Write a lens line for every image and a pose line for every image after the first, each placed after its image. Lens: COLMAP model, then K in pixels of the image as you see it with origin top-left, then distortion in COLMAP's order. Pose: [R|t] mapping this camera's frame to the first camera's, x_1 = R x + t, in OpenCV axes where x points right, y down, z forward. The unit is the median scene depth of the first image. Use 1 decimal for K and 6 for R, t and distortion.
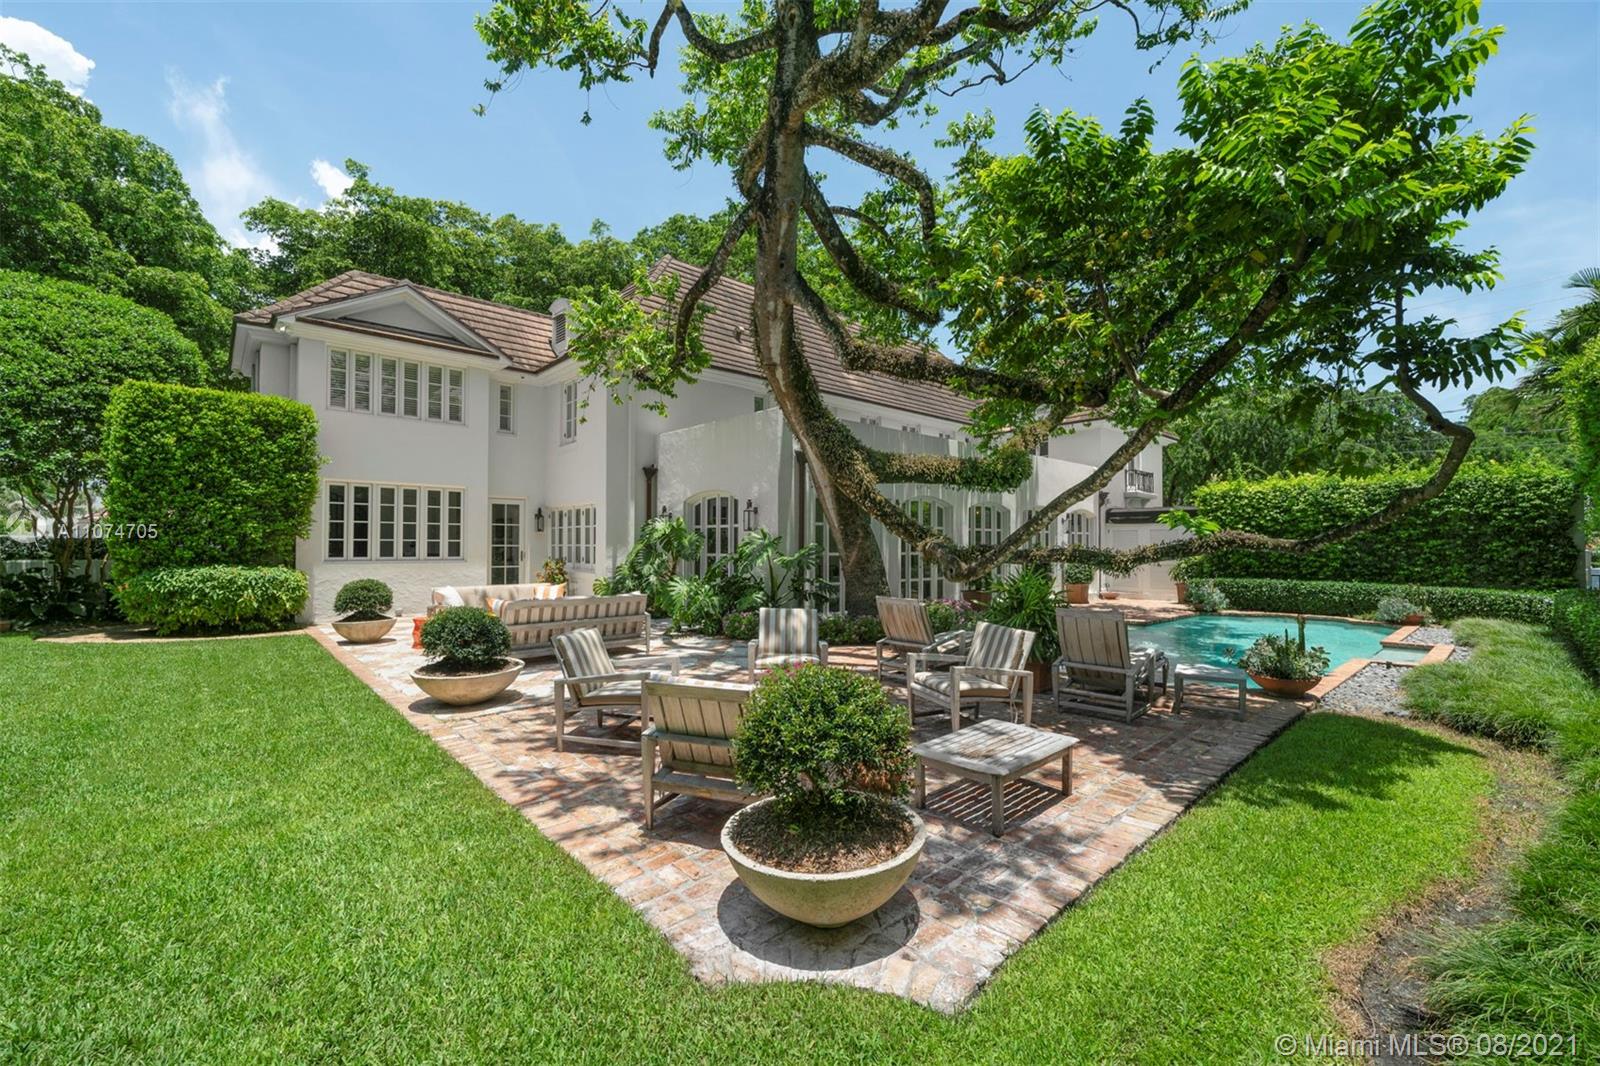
lens RADIAL K [[651.6, 0, 798.1], [0, 651.6, 538.7], [0, 0, 1]] dist [0.000051, 0.000000]
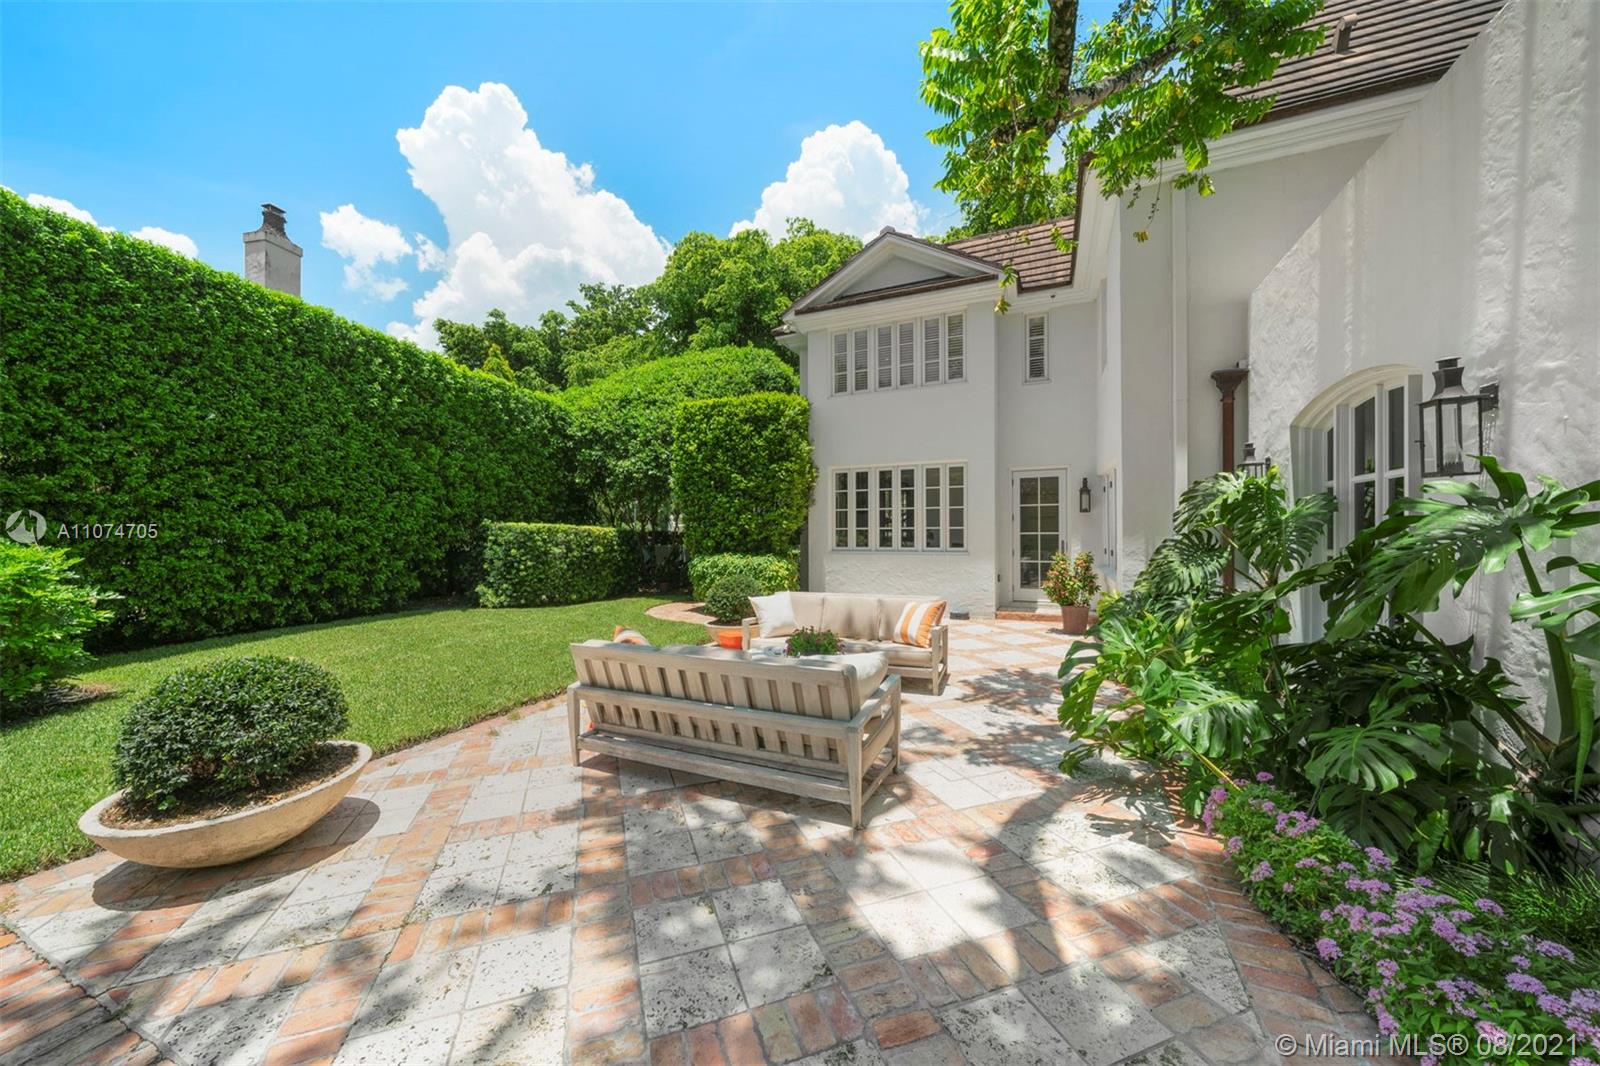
lens RADIAL K [[559.0, 0, 795.6], [0, 559.0, 536.0], [0, 0, 1]] dist [0.001742, -0.000008]
pose [[0.395917, -0.002089, -0.918284, 0.030448], [0.018455, 0.999814, 0.005682, 0.006007], [0.918101, -0.019197, 0.395882, 0.592489]]
